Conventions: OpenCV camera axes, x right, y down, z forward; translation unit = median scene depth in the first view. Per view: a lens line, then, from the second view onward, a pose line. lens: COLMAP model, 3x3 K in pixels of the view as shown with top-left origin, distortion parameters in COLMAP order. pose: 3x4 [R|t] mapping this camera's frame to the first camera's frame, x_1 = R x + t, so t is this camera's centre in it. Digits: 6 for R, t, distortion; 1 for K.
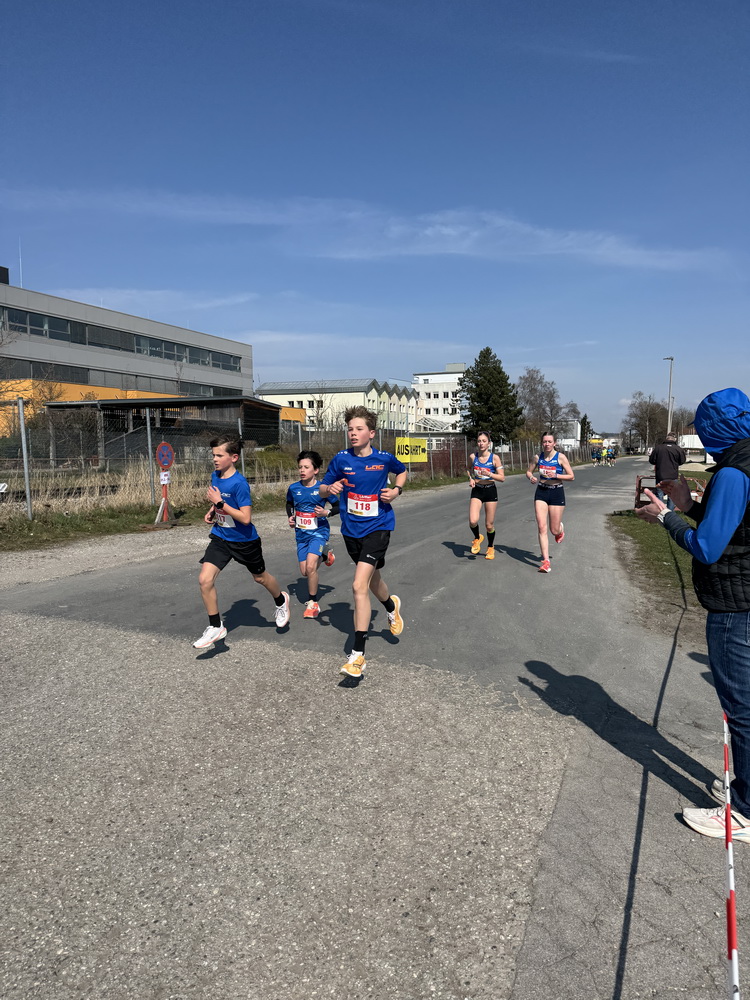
lens RADIAL K [[704.2, 0, 382.3], [0, 704.2, 498.7], [0, 0, 1]] dist [0.117569, -0.127056]
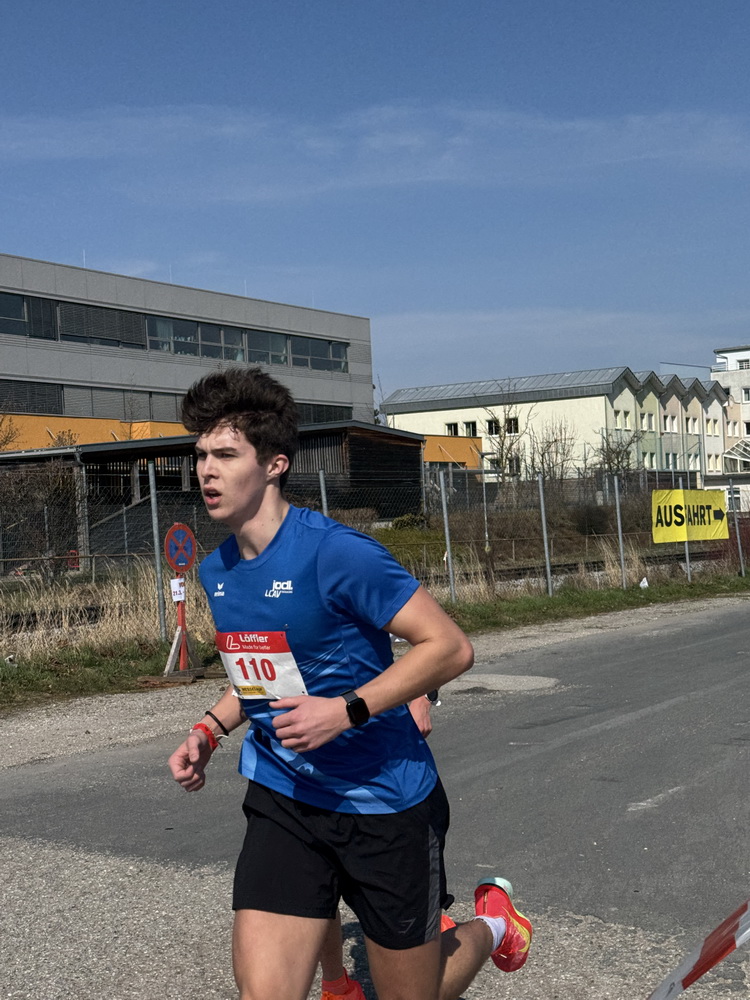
lens RADIAL K [[1499.2, 0, 356.6], [0, 1499.2, 502.3], [0, 0, 1]] dist [0.145753, -0.032035]
pose [[0.979234, -0.041061, -0.198529, 0.057559], [0.024808, 0.996185, -0.083672, 0.004305], [0.201207, 0.077009, 0.976517, -0.095103]]
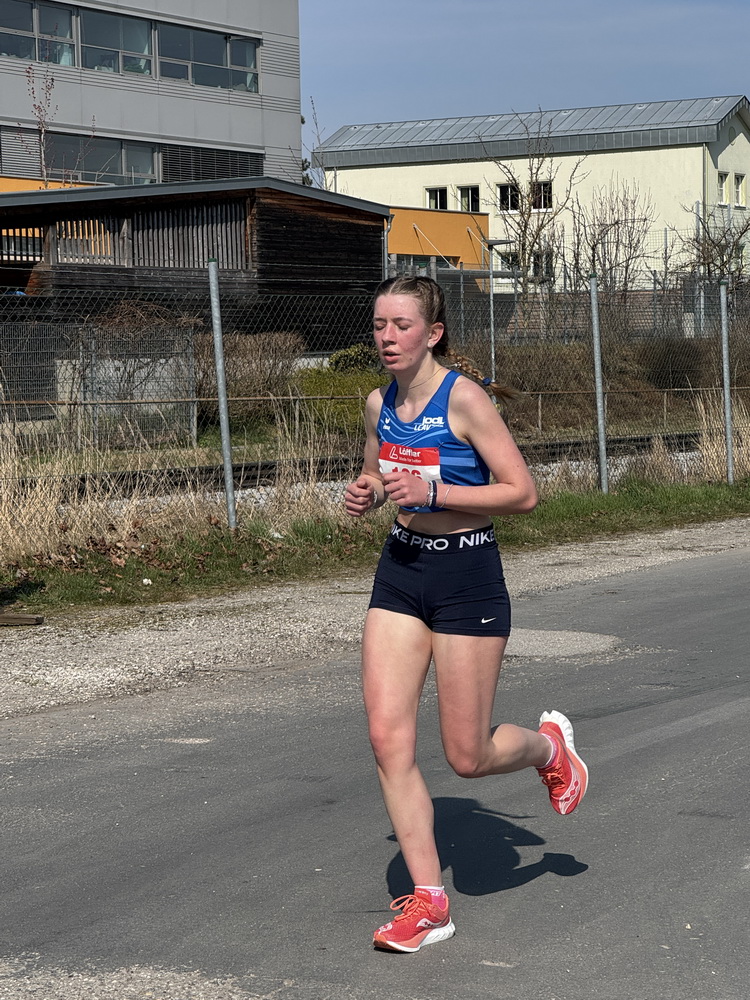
lens RADIAL K [[2597.9, 0, 375.0], [0, 2597.9, 500.0], [0, 0, 1]] dist [0.071382, 1.745279]
pose [[0.987391, -0.006328, -0.158176, 0.049280], [0.003922, 0.999872, -0.015521, 0.003161], [0.158254, 0.014705, 0.987289, -0.074236]]
